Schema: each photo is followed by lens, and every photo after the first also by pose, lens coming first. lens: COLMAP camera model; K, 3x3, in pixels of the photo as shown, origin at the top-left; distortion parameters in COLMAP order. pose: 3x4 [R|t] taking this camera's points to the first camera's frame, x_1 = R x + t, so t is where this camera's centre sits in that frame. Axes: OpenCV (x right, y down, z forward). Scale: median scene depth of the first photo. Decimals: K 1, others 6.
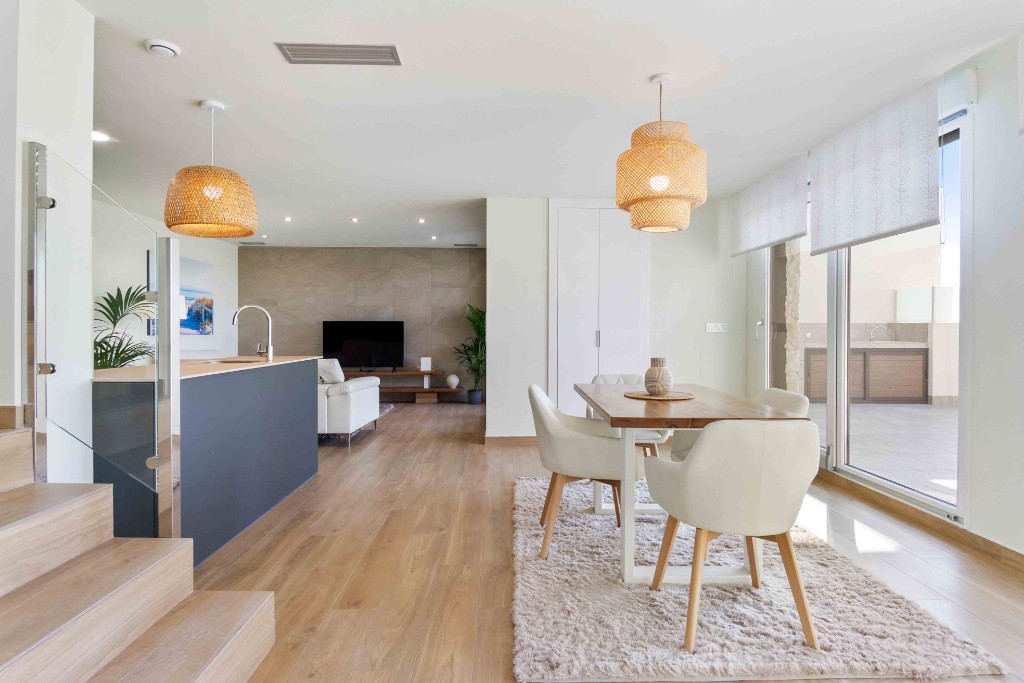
lens RADIAL K [[545.3, 0, 515.5], [0, 545.3, 333.4], [0, 0, 1]] dist [-0.020431, -0.000394]
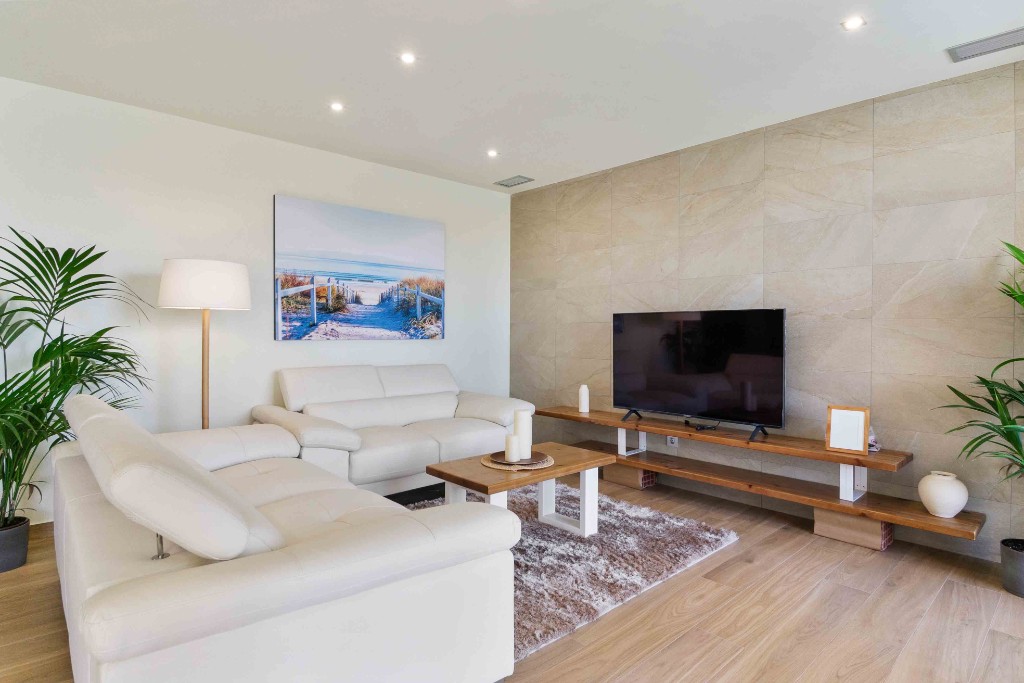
lens RADIAL K [[545.3, 0, 515.5], [0, 545.3, 333.4], [0, 0, 1]] dist [-0.020431, -0.000394]
pose [[0.656806, 0.001740, -0.754057, -0.044020], [-0.006714, 0.999971, -0.003540, -0.002364], [0.754030, 0.007388, 0.656799, 0.617674]]
